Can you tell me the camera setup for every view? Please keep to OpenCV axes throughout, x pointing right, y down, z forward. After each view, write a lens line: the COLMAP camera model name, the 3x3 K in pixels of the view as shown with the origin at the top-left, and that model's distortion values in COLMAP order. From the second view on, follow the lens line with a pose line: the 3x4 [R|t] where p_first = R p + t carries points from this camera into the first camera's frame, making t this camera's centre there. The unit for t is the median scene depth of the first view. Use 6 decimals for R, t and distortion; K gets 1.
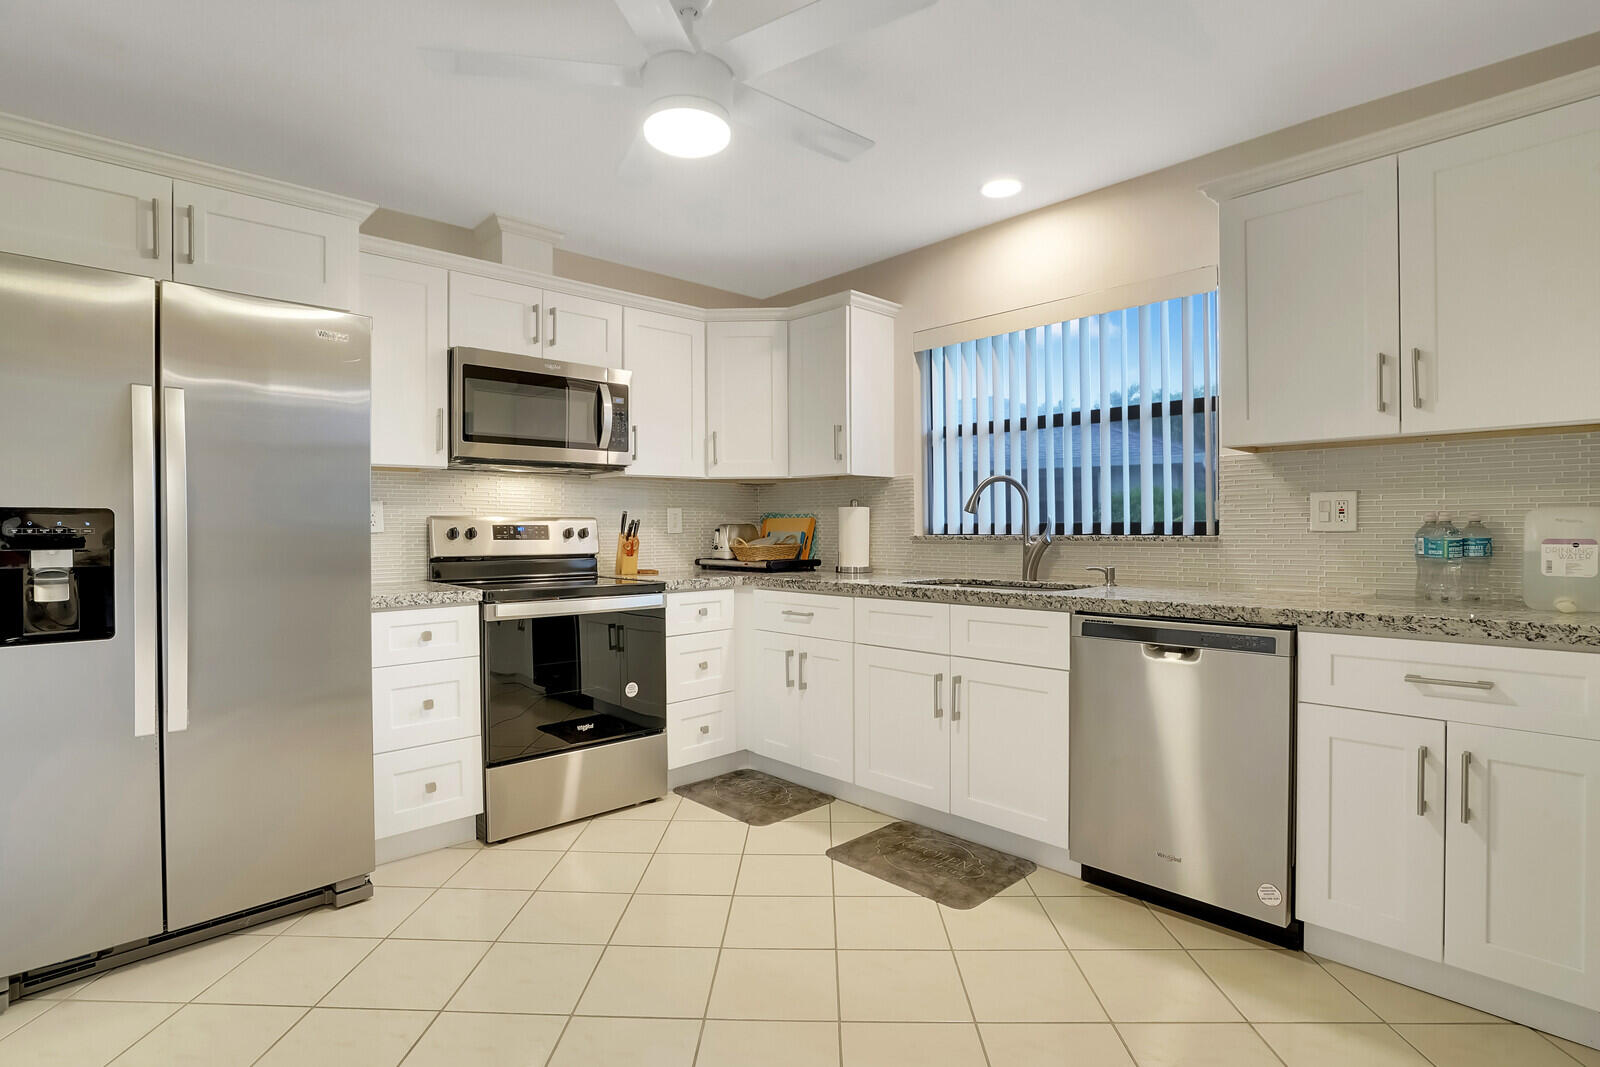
lens RADIAL K [[754.0, 0, 792.0], [0, 754.0, 541.0], [0, 0, 1]] dist [-0.060951, 0.026907]
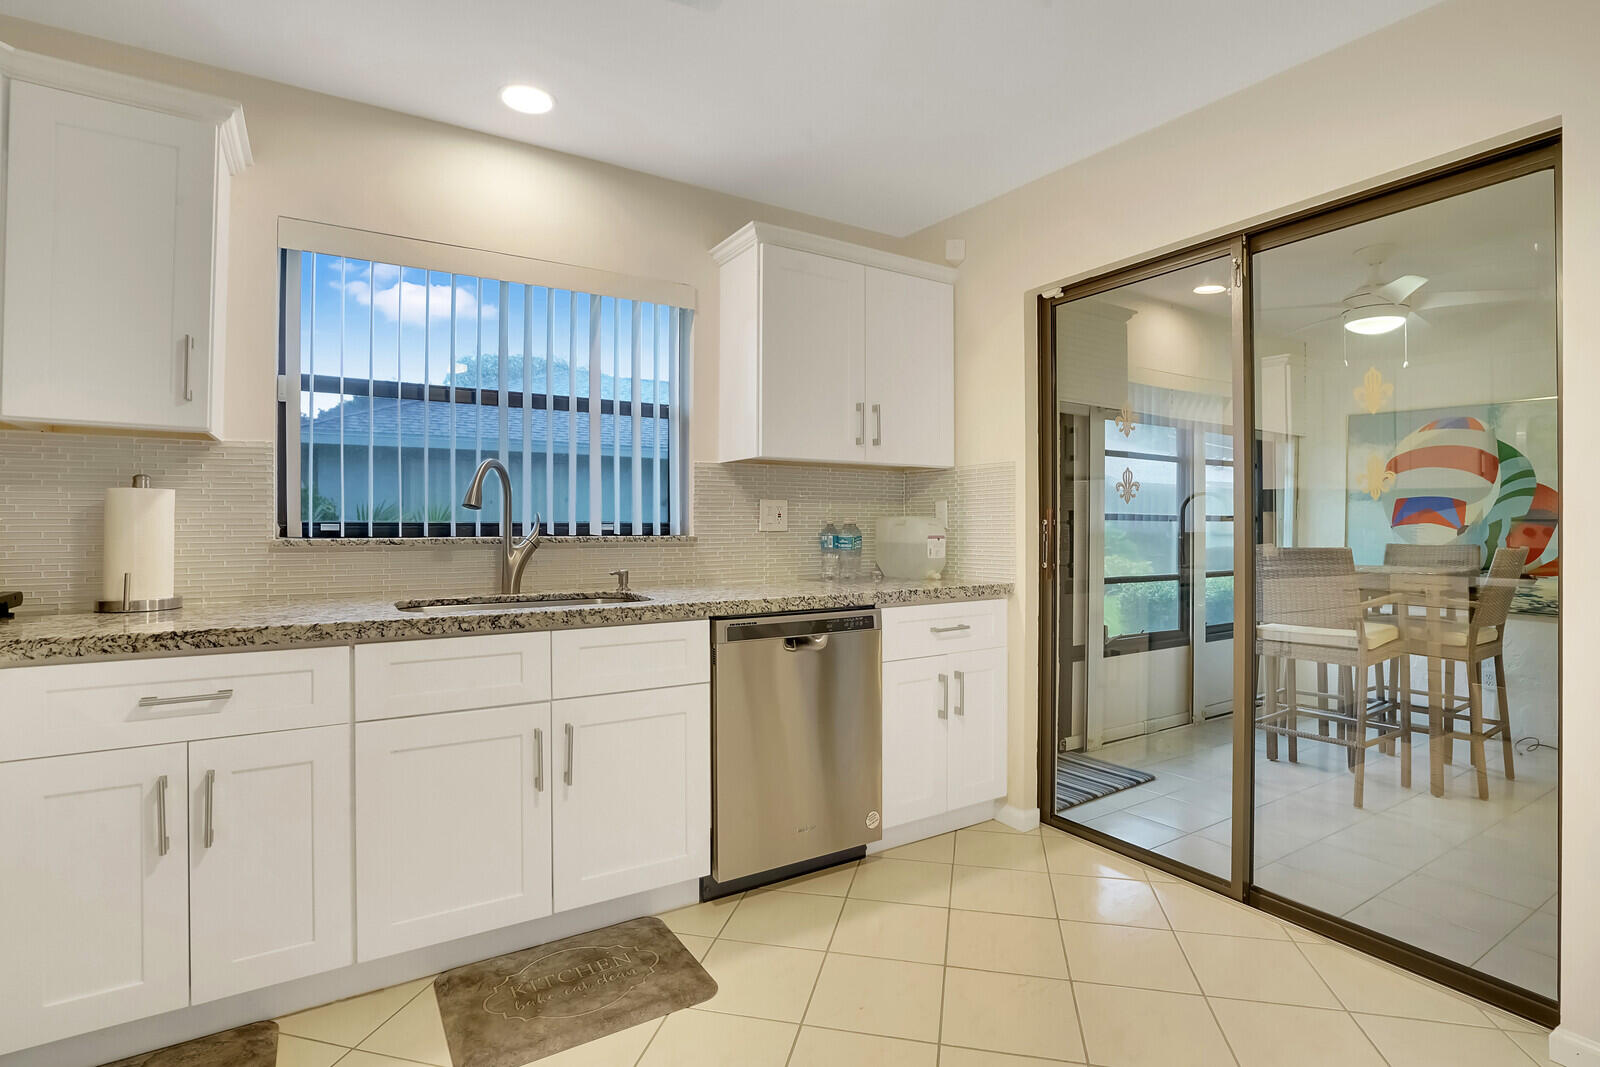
lens RADIAL K [[764.7, 0, 798.2], [0, 764.7, 519.0], [0, 0, 1]] dist [-0.056512, 0.023609]
pose [[0.213409, 0.012365, 0.976885, -0.513830], [0.013126, 0.999793, -0.015522, -0.012694], [-0.976875, 0.016135, 0.213203, 0.656858]]
